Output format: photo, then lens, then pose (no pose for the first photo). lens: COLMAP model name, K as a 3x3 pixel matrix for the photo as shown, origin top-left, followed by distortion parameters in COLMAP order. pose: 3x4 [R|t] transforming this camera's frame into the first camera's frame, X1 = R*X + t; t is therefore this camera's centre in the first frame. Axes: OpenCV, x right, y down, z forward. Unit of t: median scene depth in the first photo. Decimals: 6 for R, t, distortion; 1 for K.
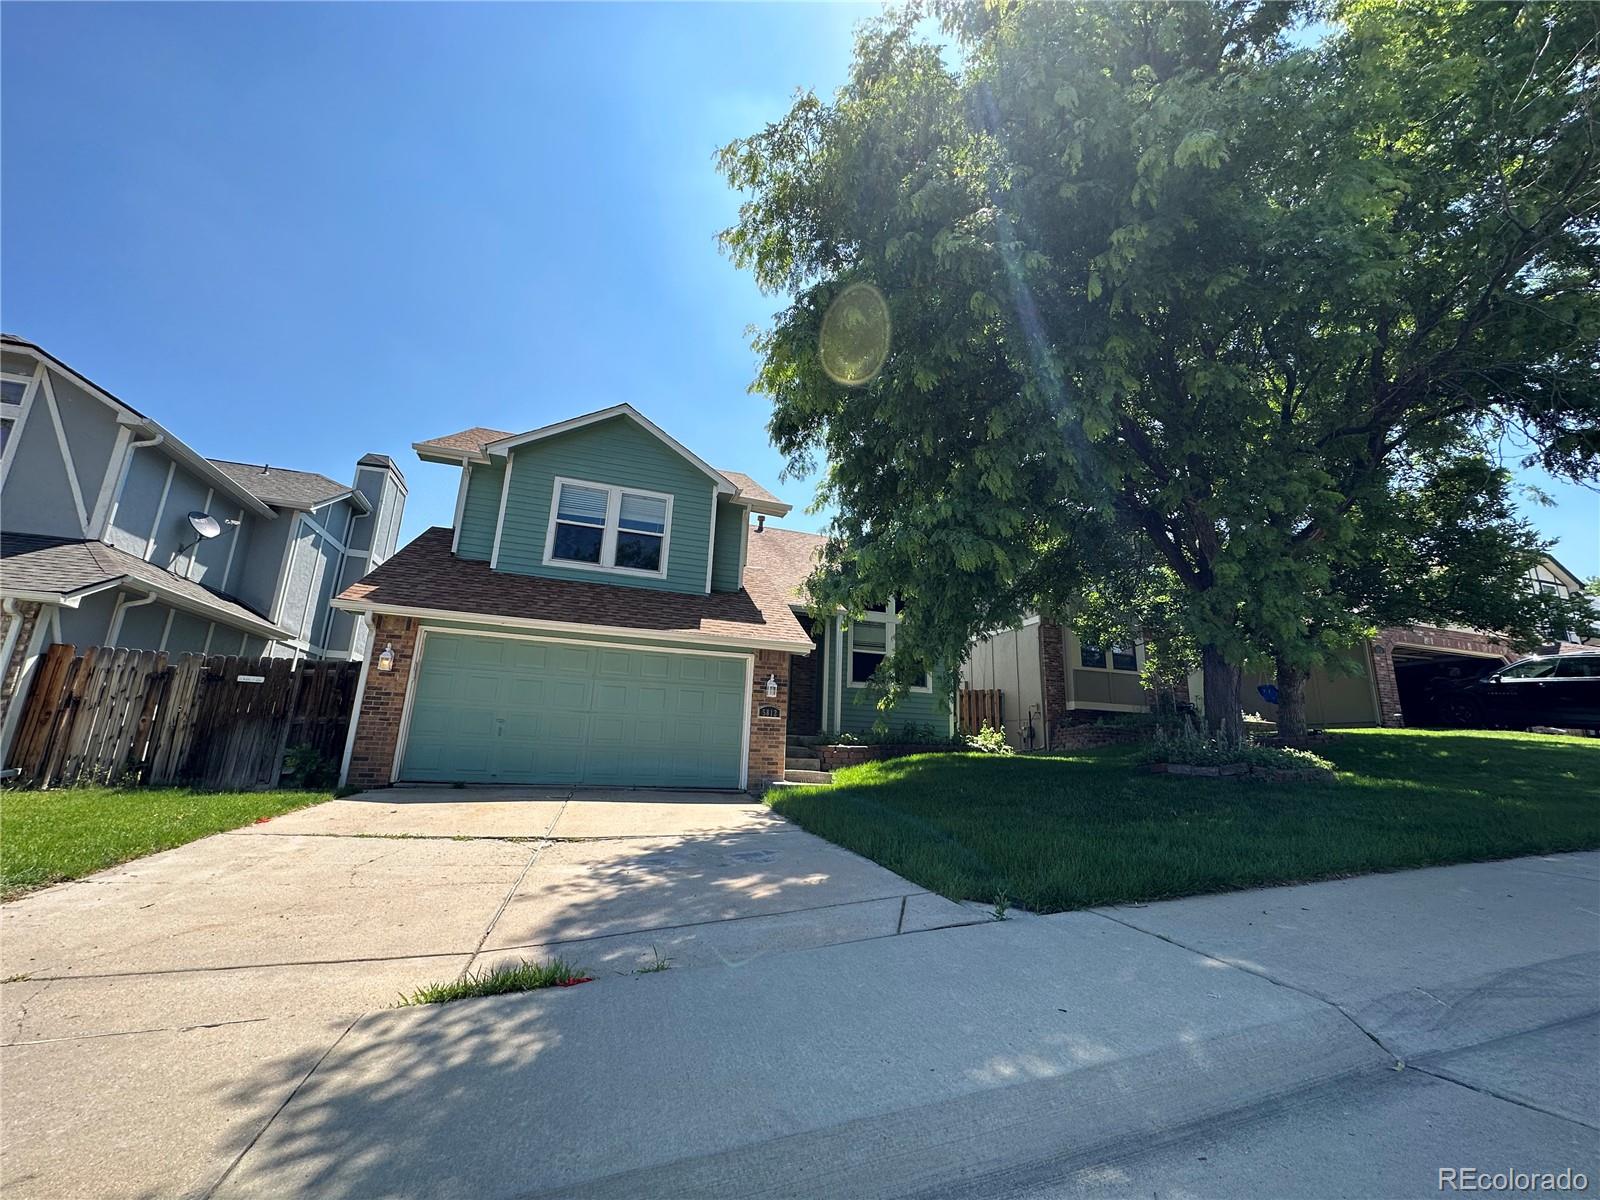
lens RADIAL K [[638.7, 0, 802.0], [0, 638.7, 599.6], [0, 0, 1]] dist [-0.002764, 0.000110]
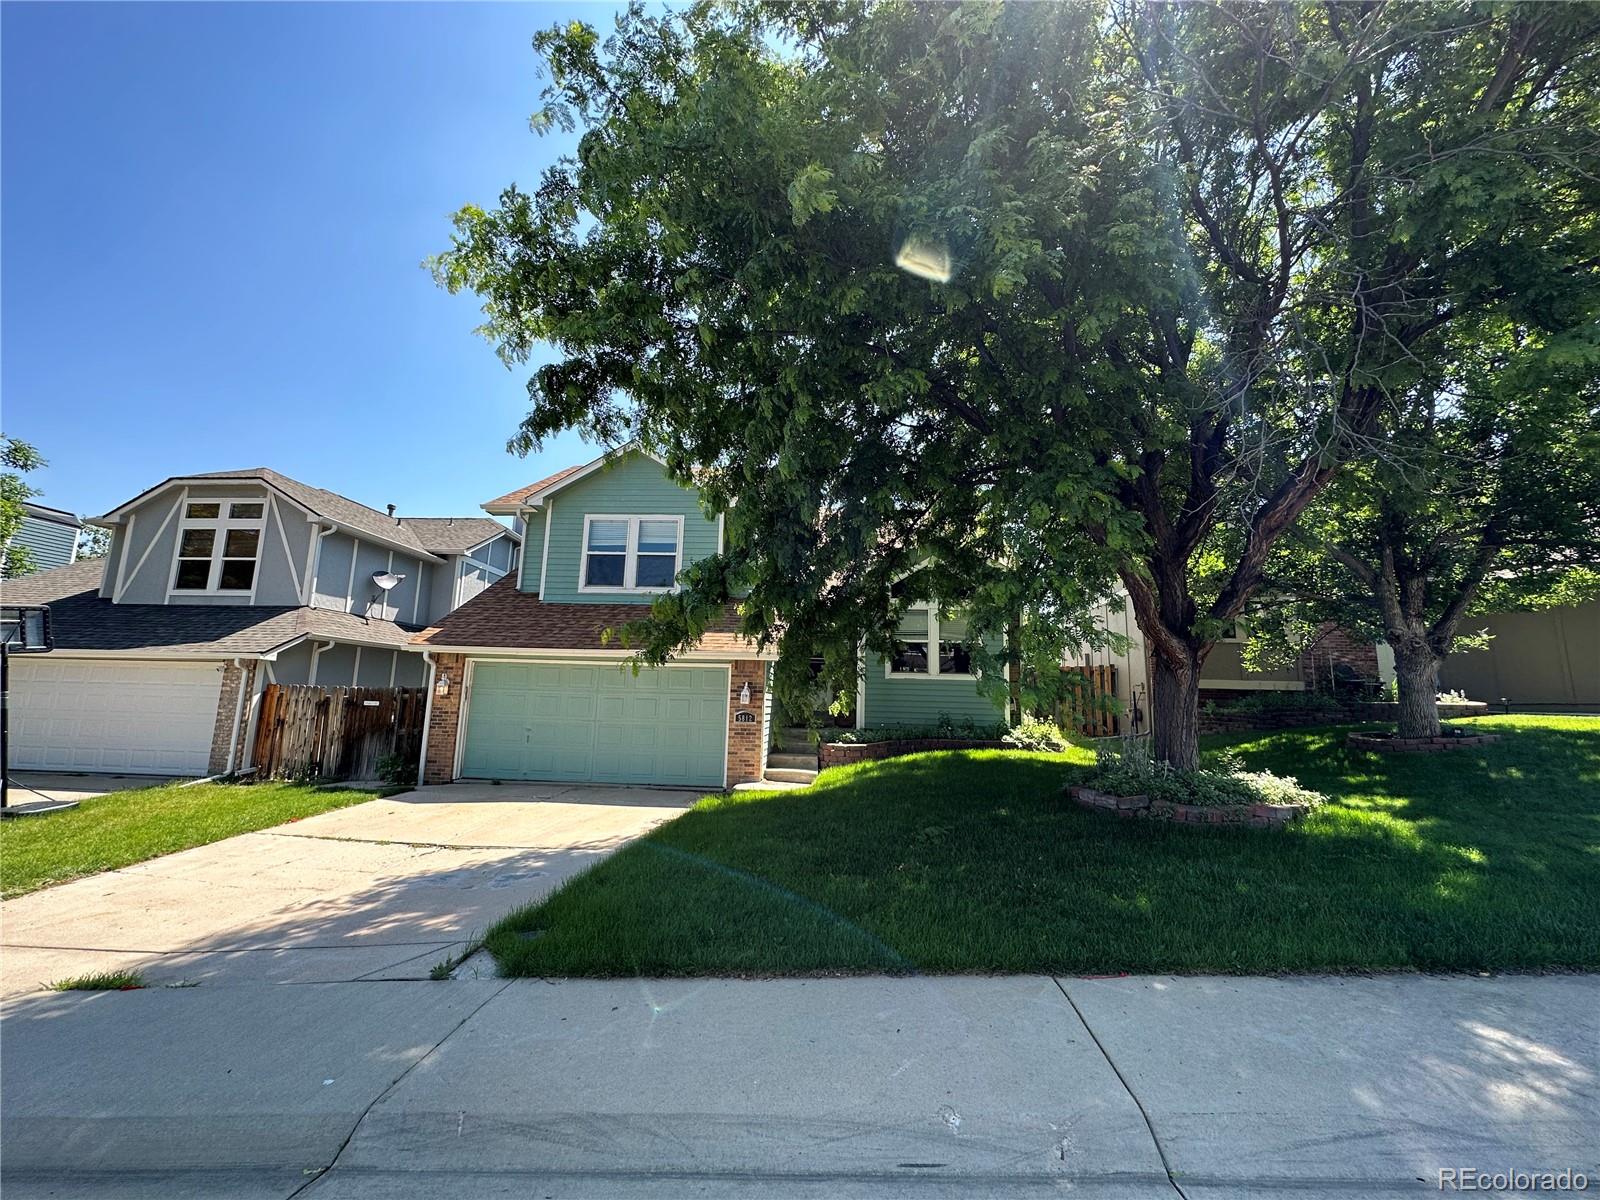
lens RADIAL K [[638.7, 0, 798.0], [0, 638.7, 598.5], [0, 0, 1]] dist [-0.002764, 0.000110]
pose [[0.927487, -0.073341, -0.366592, 0.452073], [0.097589, 0.994067, 0.048028, -0.067575], [0.360894, -0.080321, 0.929141, 0.052004]]
